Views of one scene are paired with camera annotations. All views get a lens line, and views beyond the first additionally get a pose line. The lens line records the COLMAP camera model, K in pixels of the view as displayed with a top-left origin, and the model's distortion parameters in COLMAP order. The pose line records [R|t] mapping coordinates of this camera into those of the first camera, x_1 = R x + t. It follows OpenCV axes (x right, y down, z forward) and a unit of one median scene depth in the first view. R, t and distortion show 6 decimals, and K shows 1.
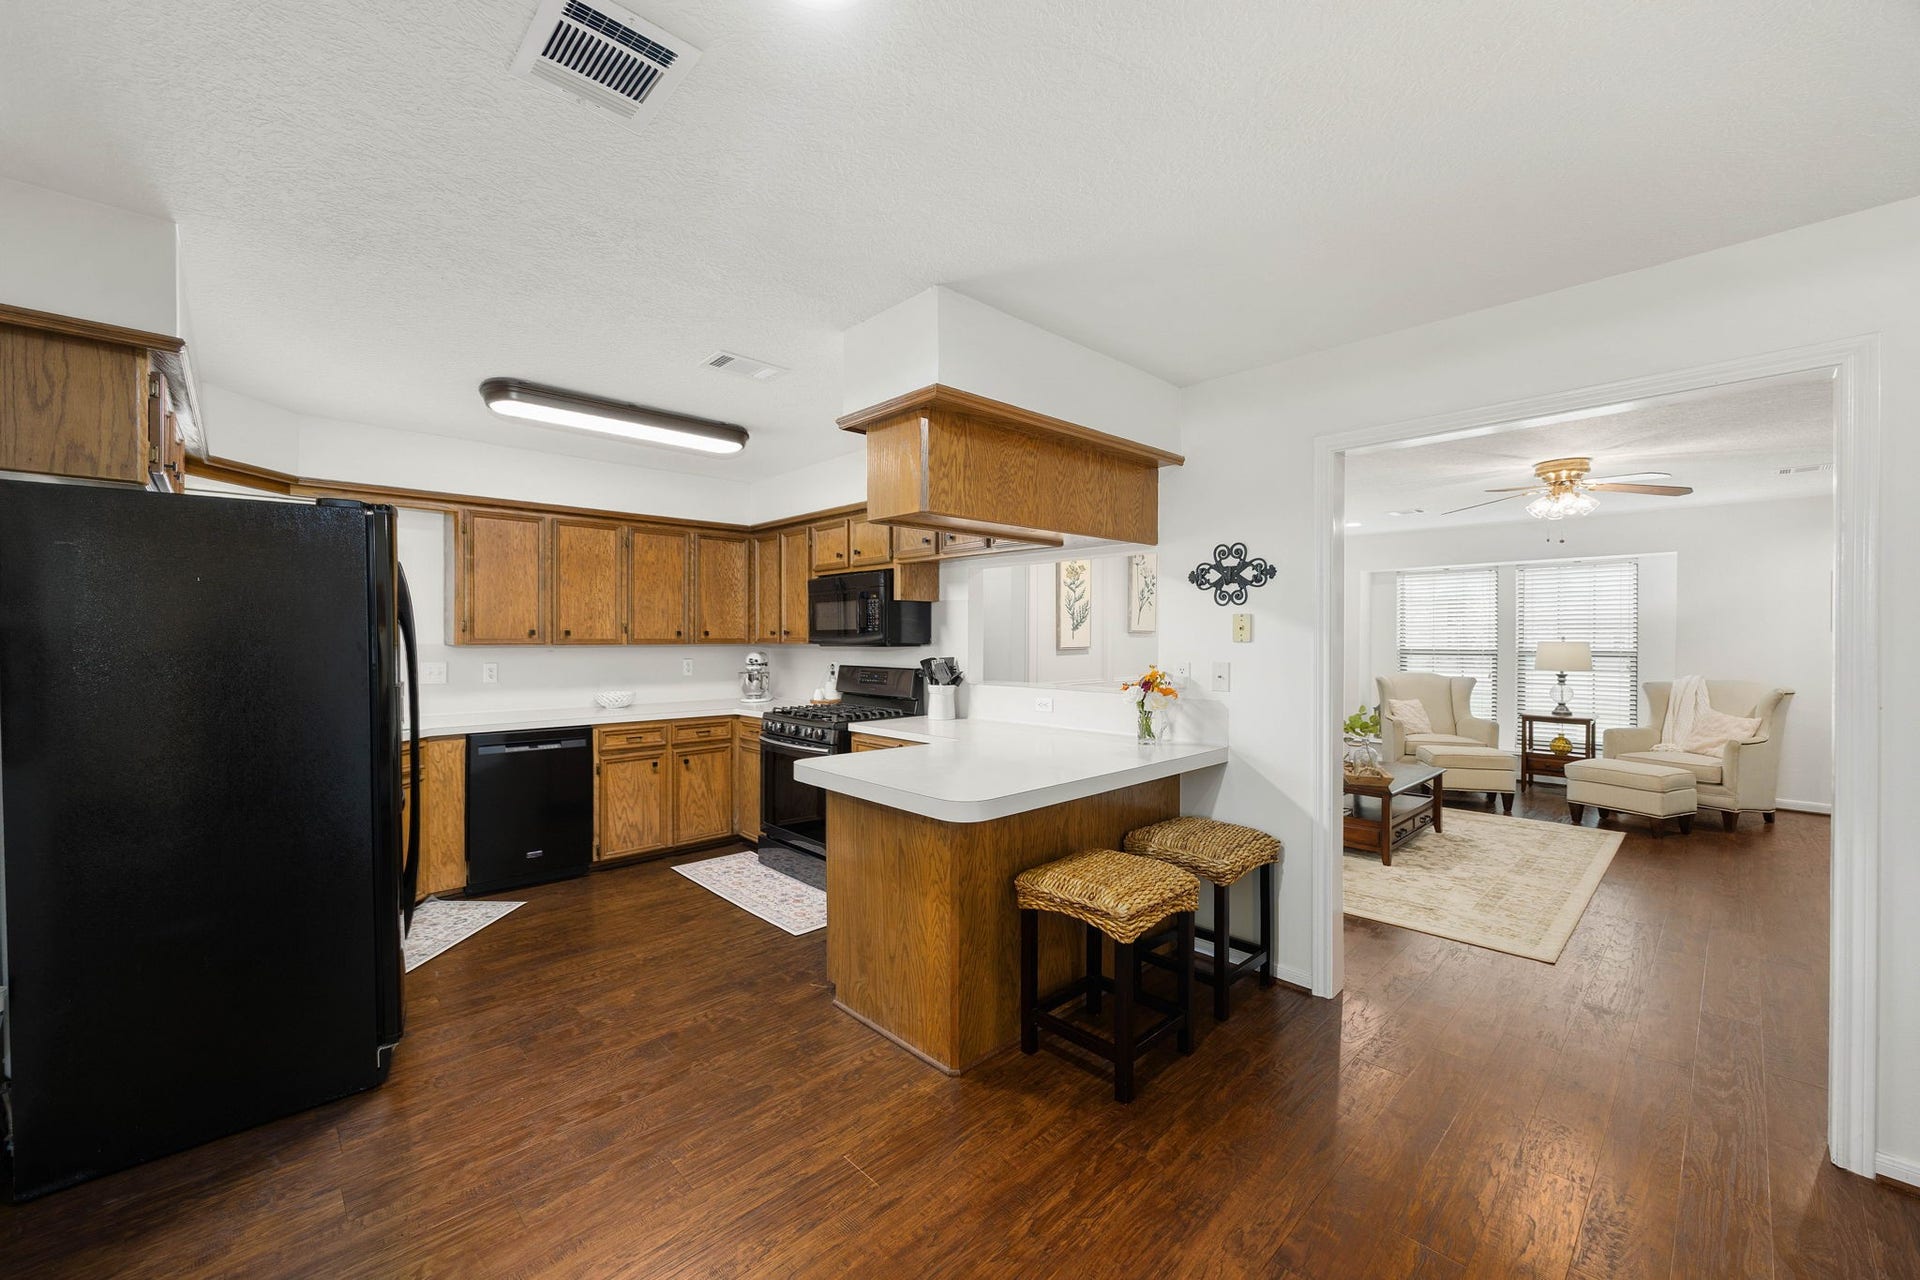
lens RADIAL K [[739.9, 0, 956.3], [0, 739.9, 637.9], [0, 0, 1]] dist [-0.001589, -0.000115]
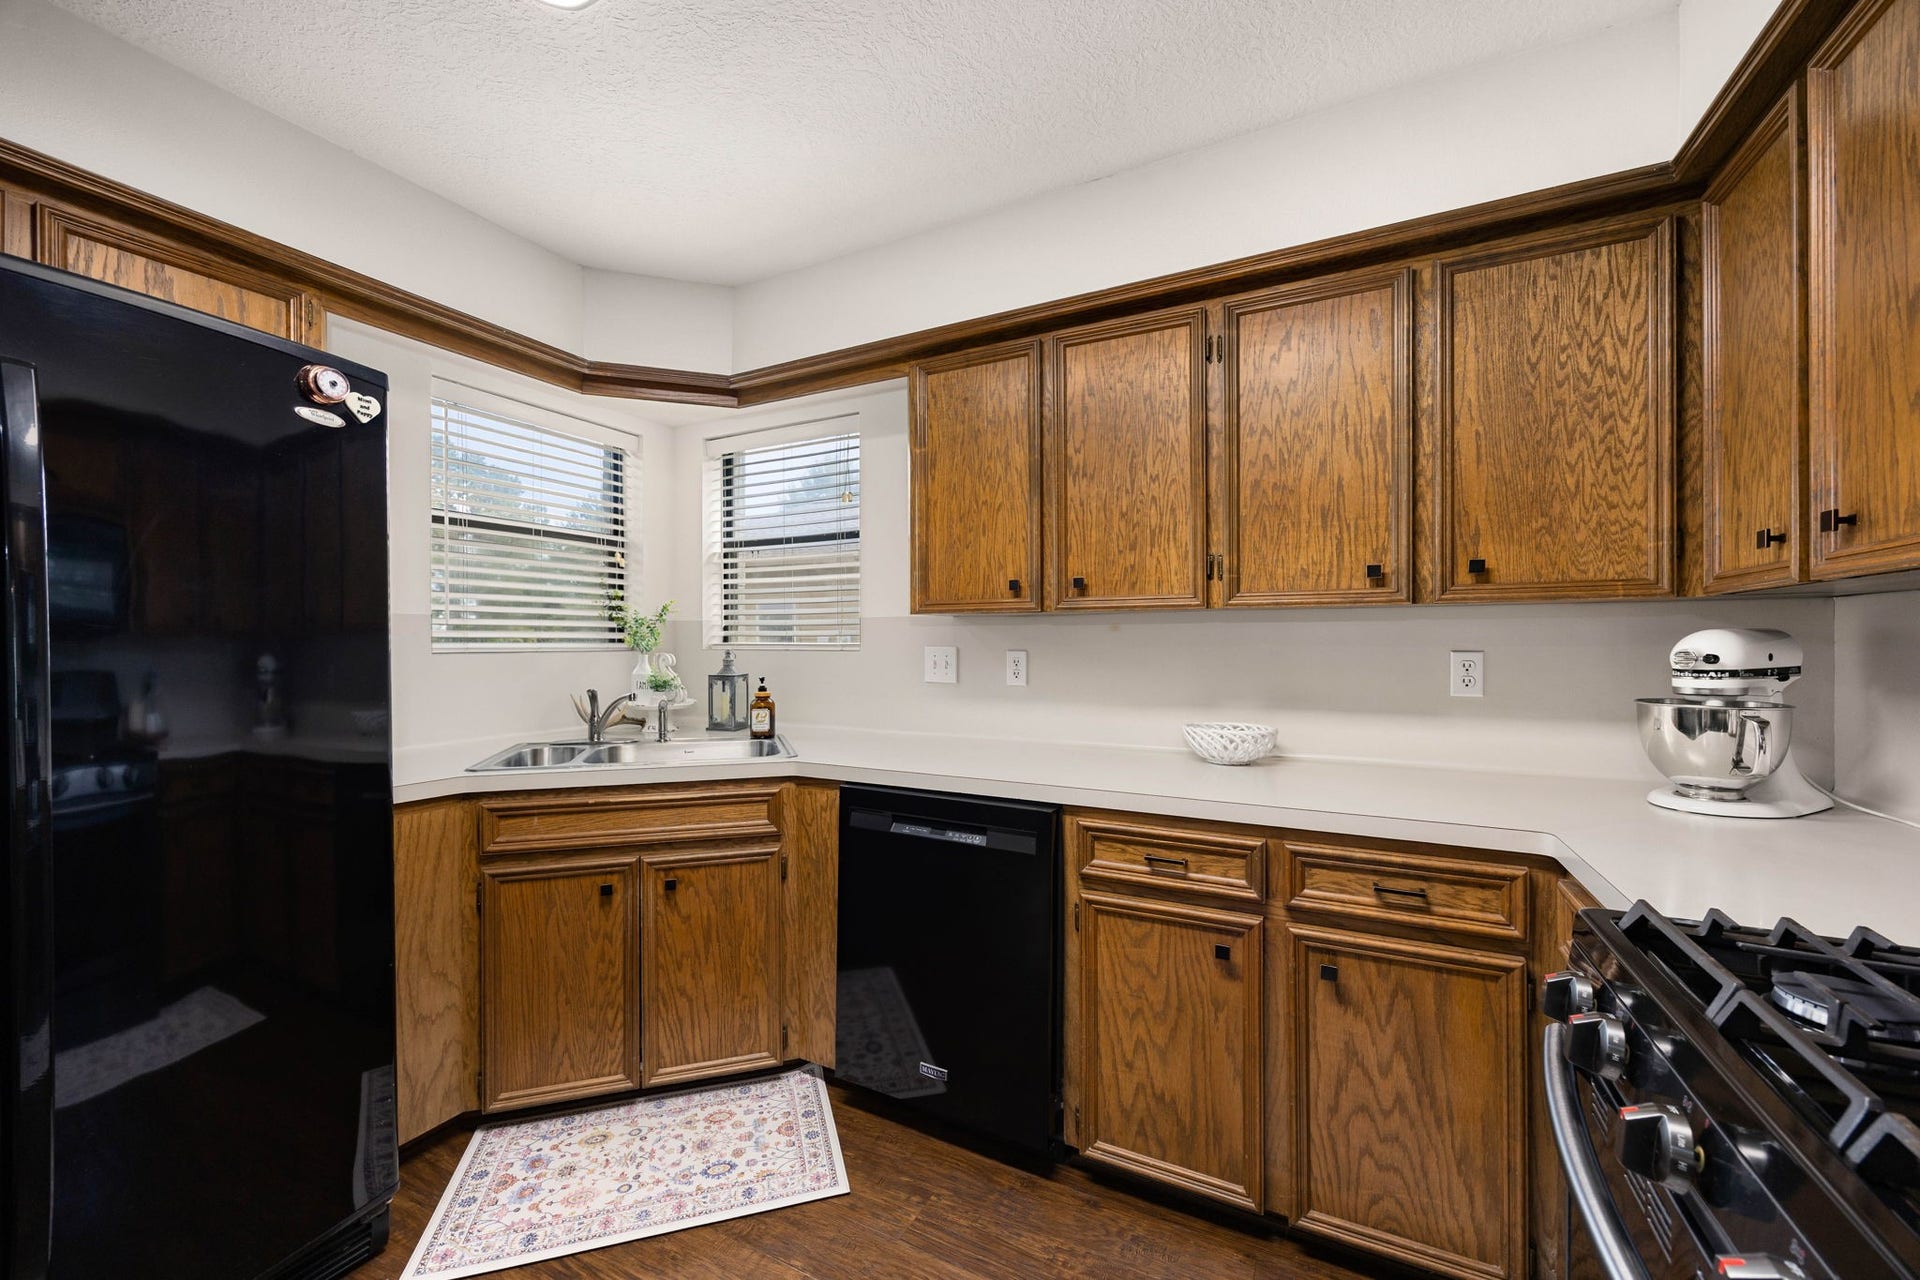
lens RADIAL K [[739.9, 0, 956.3], [0, 739.9, 637.9], [0, 0, 1]] dist [-0.001589, -0.000115]
pose [[0.320561, -0.000827, -0.947228, -0.125332], [0.004121, 0.999991, 0.000522, 0.025637], [0.947219, -0.004071, 0.320561, 0.783554]]
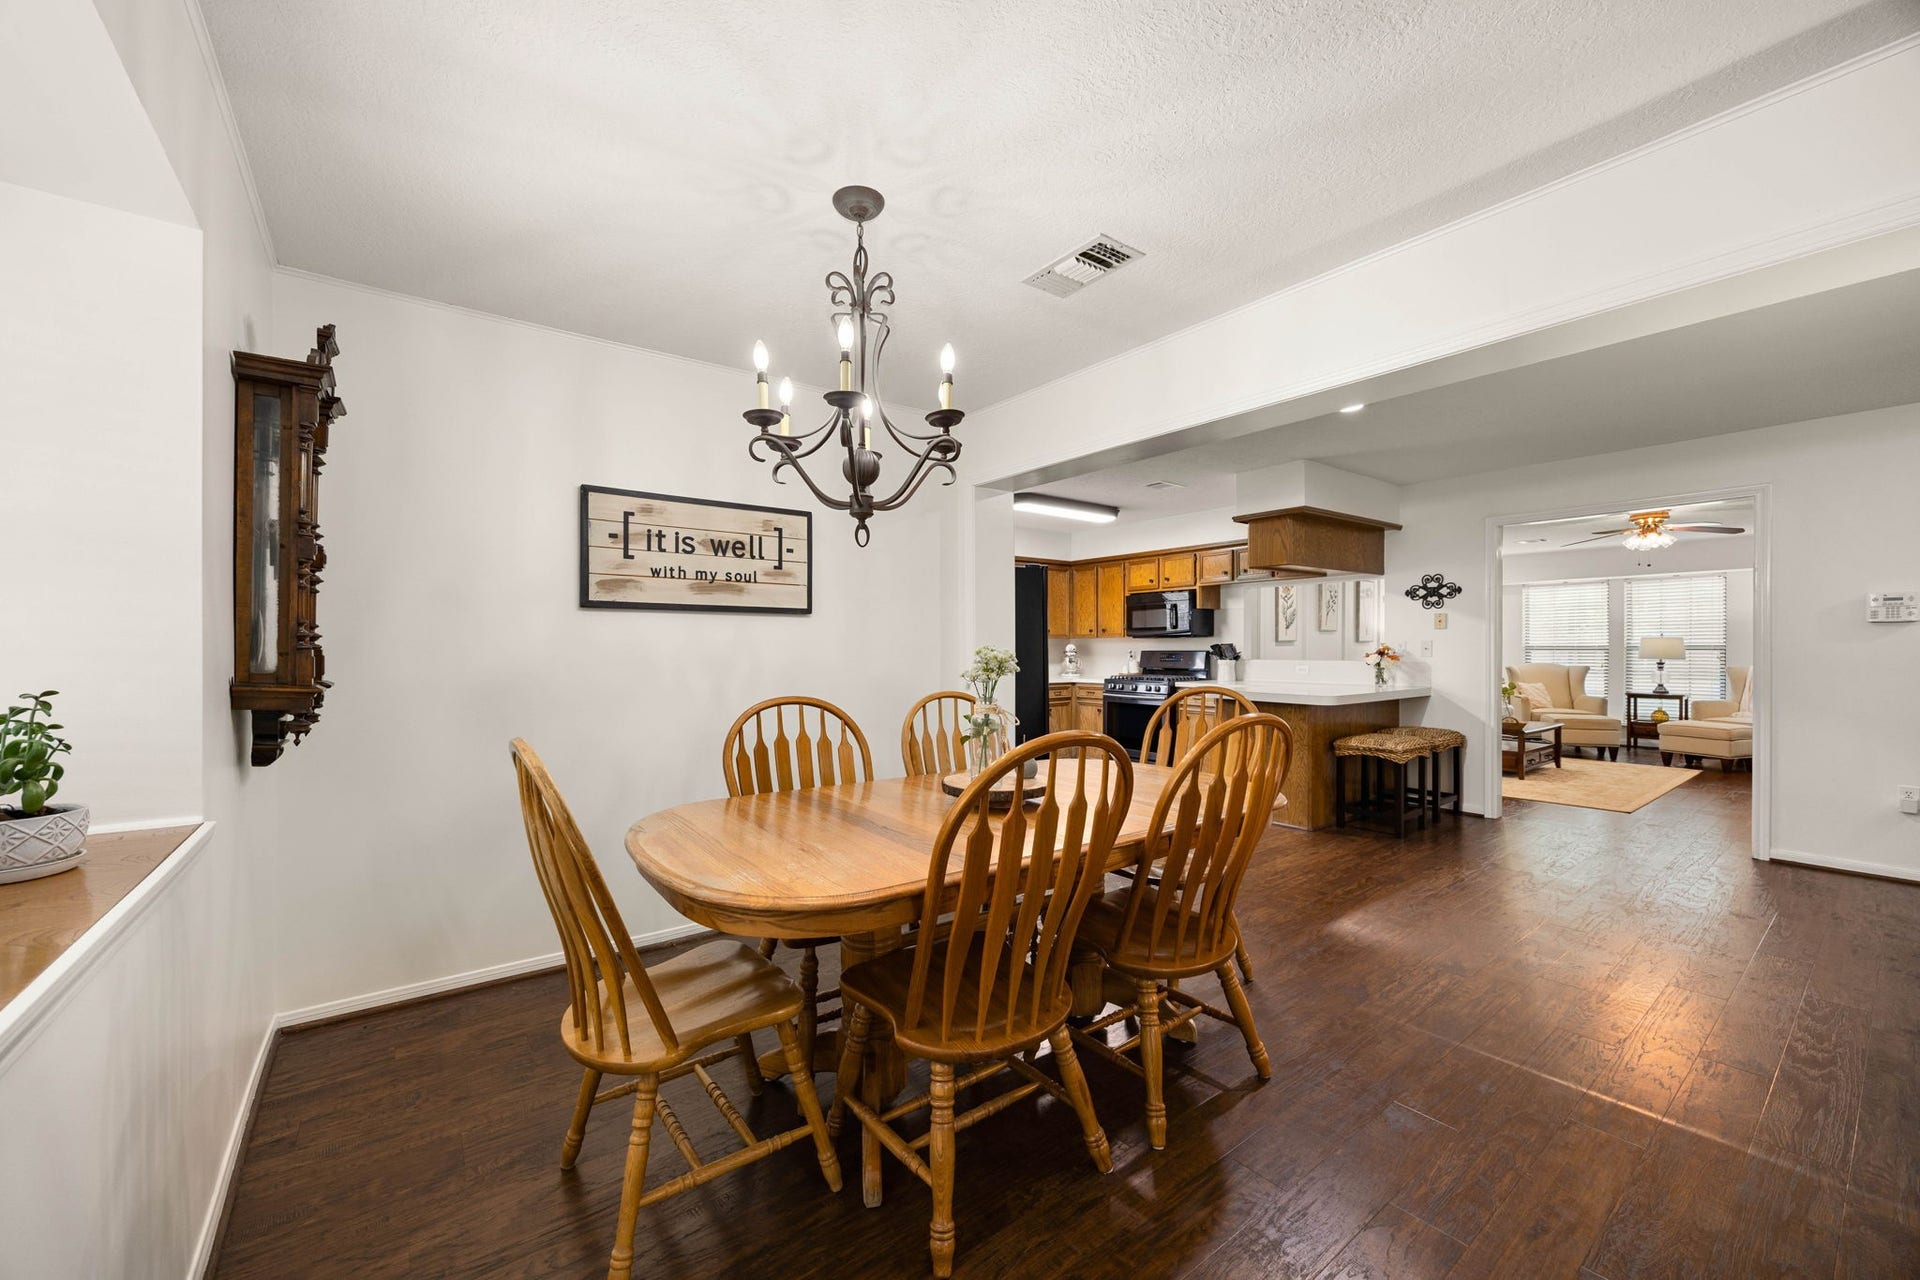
lens RADIAL K [[727.7, 0, 955.4], [0, 727.7, 647.6], [0, 0, 1]] dist [-0.001679, 0.000108]
pose [[0.993362, -0.001086, -0.115022, -0.402167], [0.000678, 0.999993, -0.003580, 0.039035], [0.115025, 0.003478, 0.993356, -0.619161]]
